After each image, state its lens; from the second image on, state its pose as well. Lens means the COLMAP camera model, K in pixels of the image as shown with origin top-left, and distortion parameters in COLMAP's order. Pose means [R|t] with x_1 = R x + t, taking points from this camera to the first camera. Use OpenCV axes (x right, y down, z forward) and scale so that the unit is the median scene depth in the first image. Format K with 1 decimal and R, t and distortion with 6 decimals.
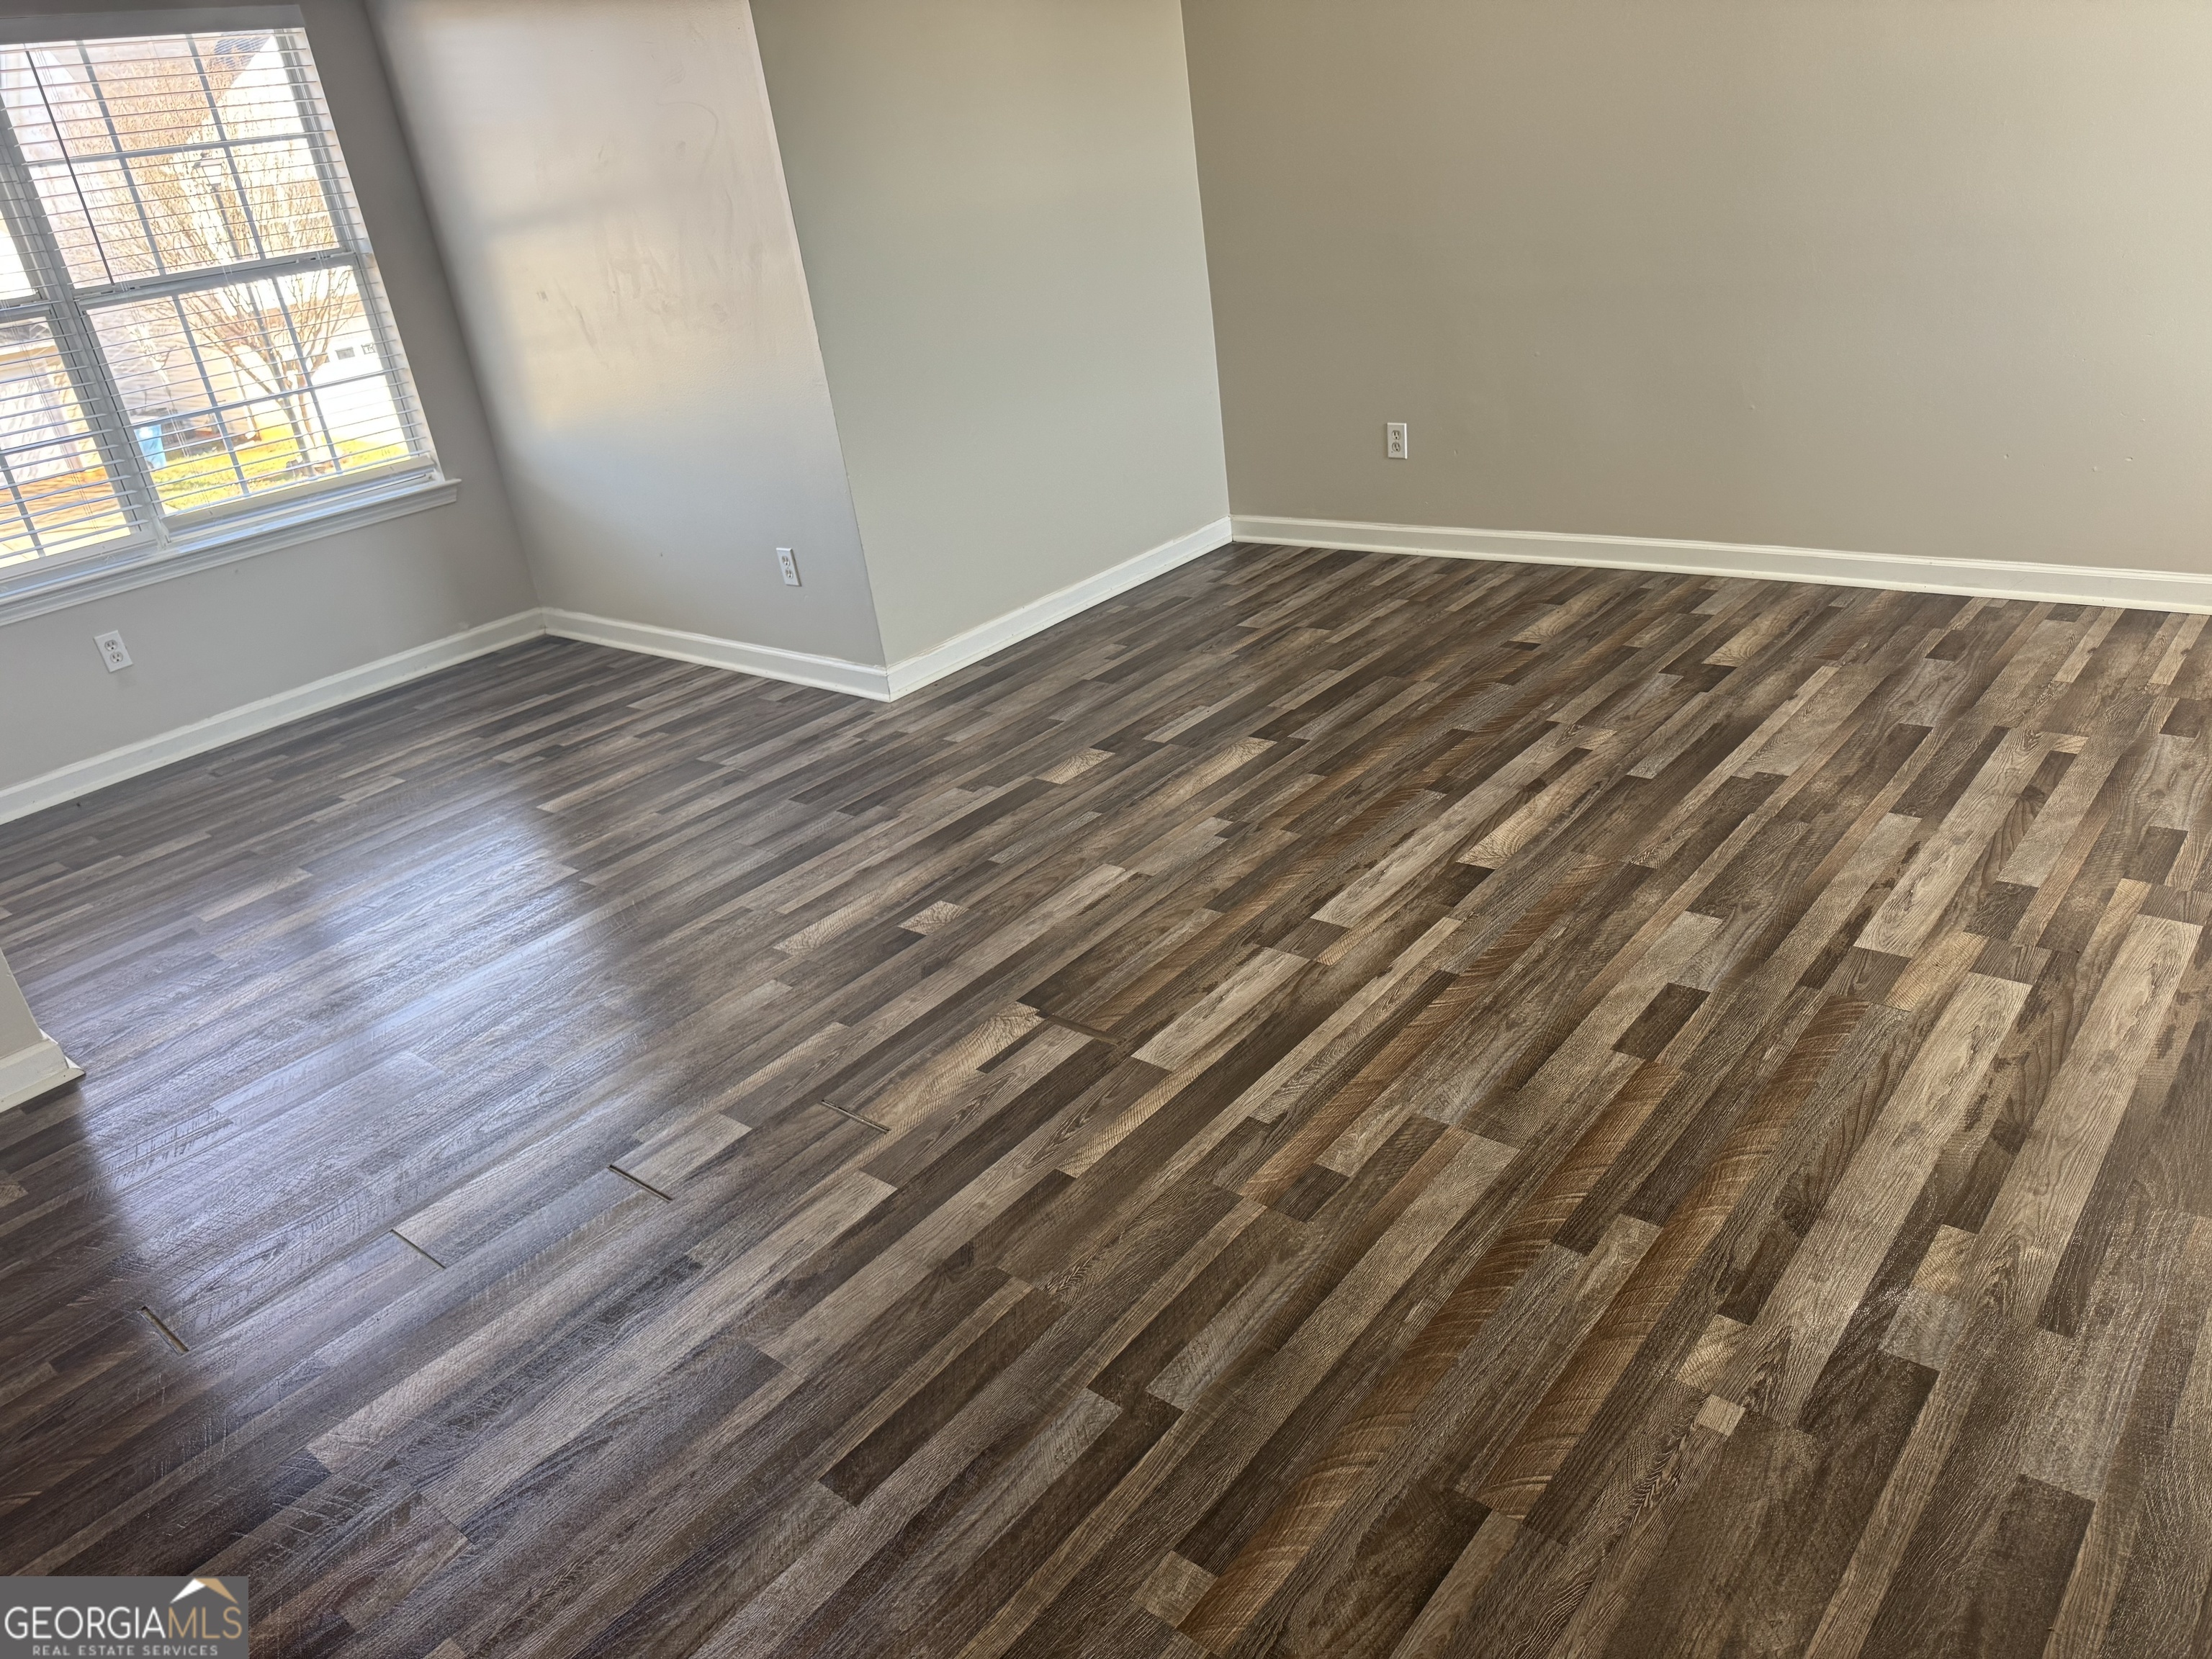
lens RADIAL K [[1551.6, 0, 1105.3], [0, 1551.6, 827.4], [0, 0, 1]] dist [0.014879, -0.000674]
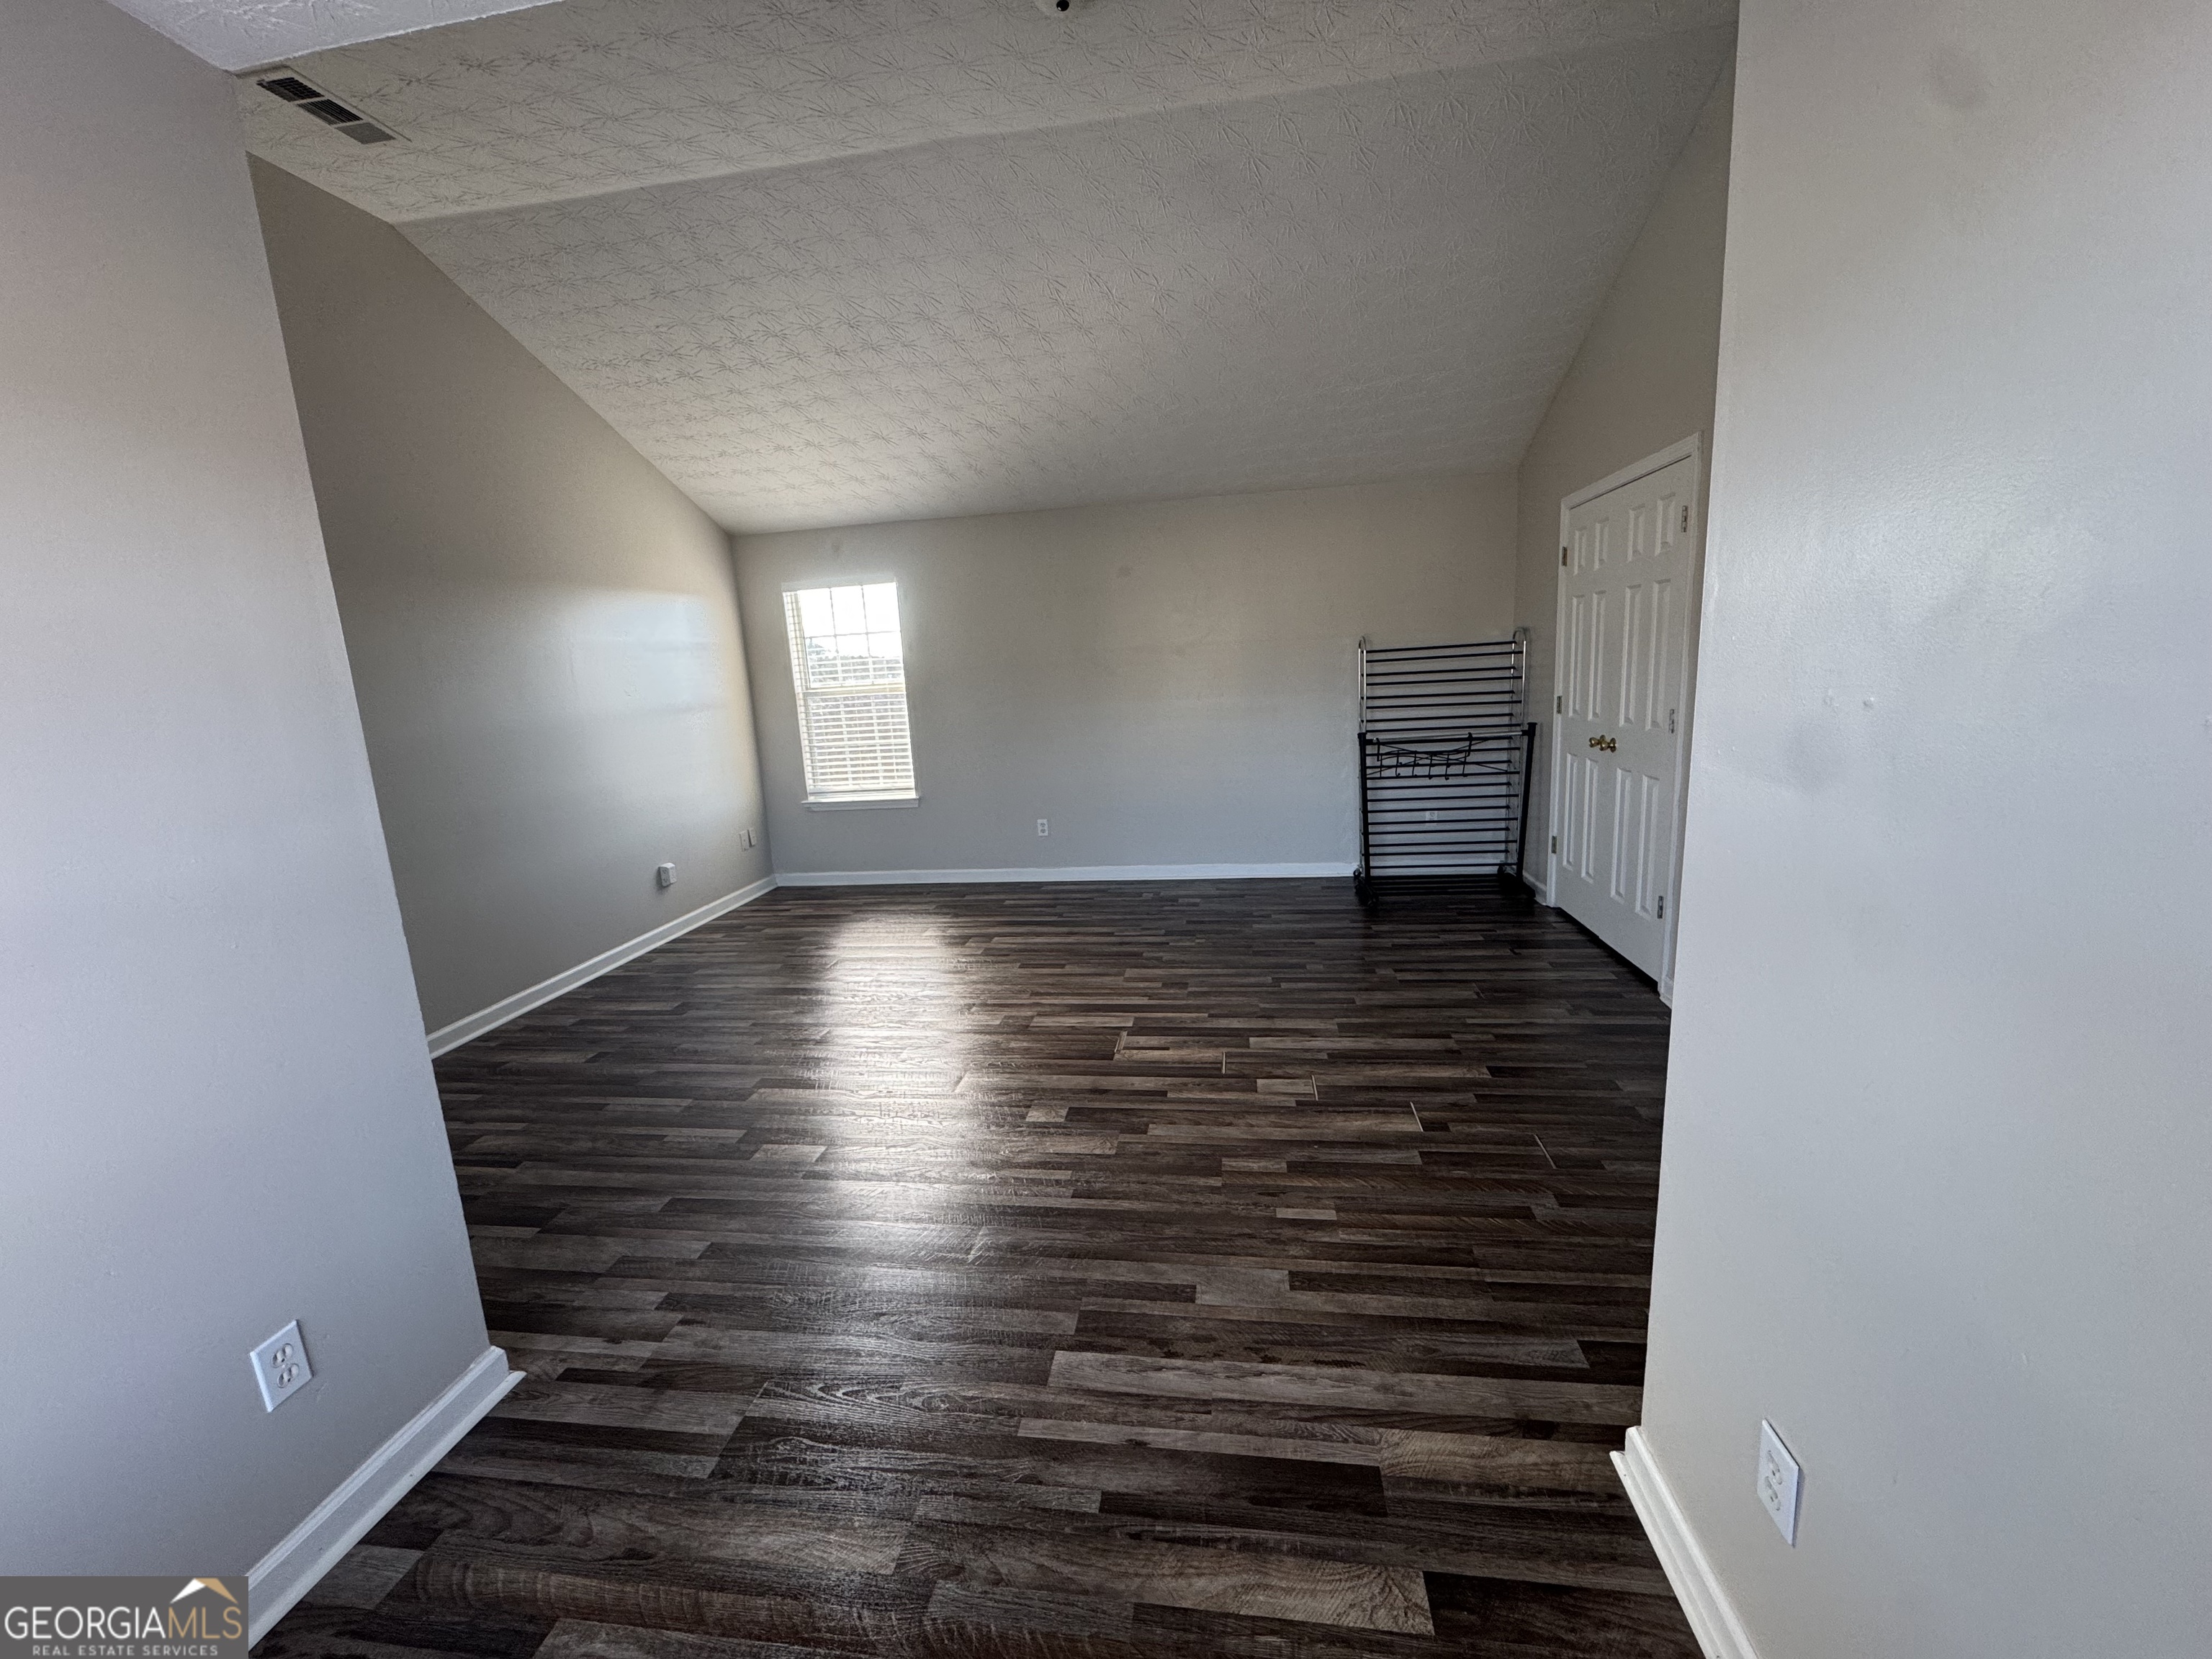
lens RADIAL K [[878.9, 0, 1102.3], [0, 878.9, 829.9], [0, 0, 1]] dist [-0.001341, -0.000044]
pose [[-0.523690, 0.006656, 0.851883, -1.084228], [0.465073, 0.840047, 0.279337, -0.487645], [-0.713762, 0.542473, -0.443019, 1.454658]]
